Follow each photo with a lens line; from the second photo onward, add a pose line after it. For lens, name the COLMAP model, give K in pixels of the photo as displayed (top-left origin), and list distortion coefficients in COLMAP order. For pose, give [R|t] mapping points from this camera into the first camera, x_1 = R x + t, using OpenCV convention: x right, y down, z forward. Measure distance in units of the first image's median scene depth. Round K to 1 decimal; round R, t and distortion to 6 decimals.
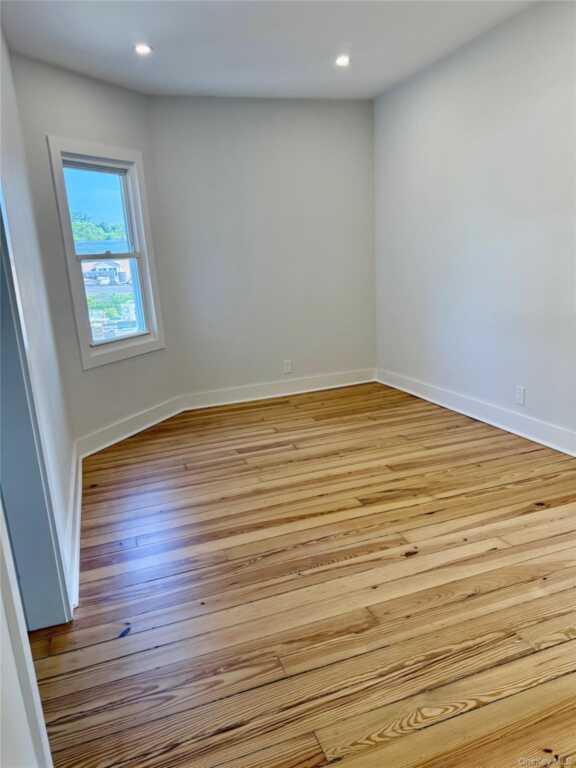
lens RADIAL K [[545.8, 0, 288.0], [0, 545.8, 384.0], [0, 0, 1]] dist [0.120154, -0.176757]
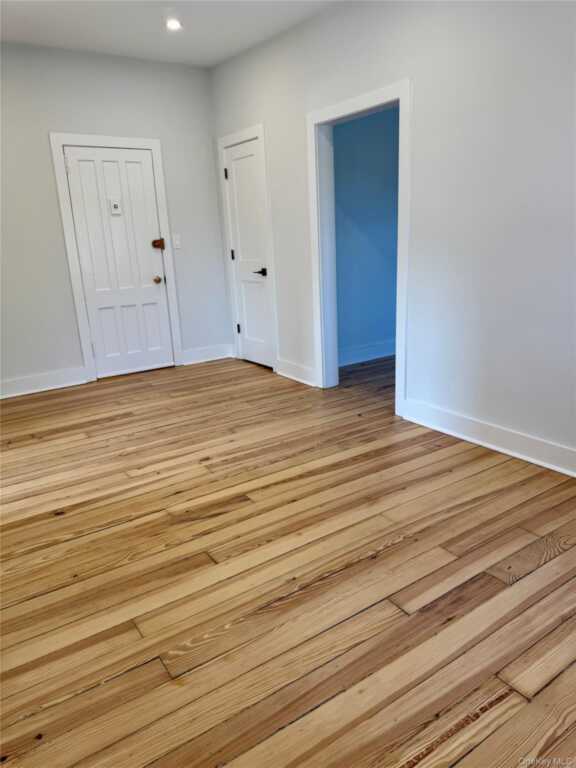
lens RADIAL K [[545.8, 0, 288.0], [0, 545.8, 384.0], [0, 0, 1]] dist [0.120154, -0.176757]
pose [[-0.959275, 0.169446, -0.226007, 0.241825], [0.040180, 0.873818, 0.484591, -0.394191], [0.279601, 0.455775, -0.845040, 1.699378]]
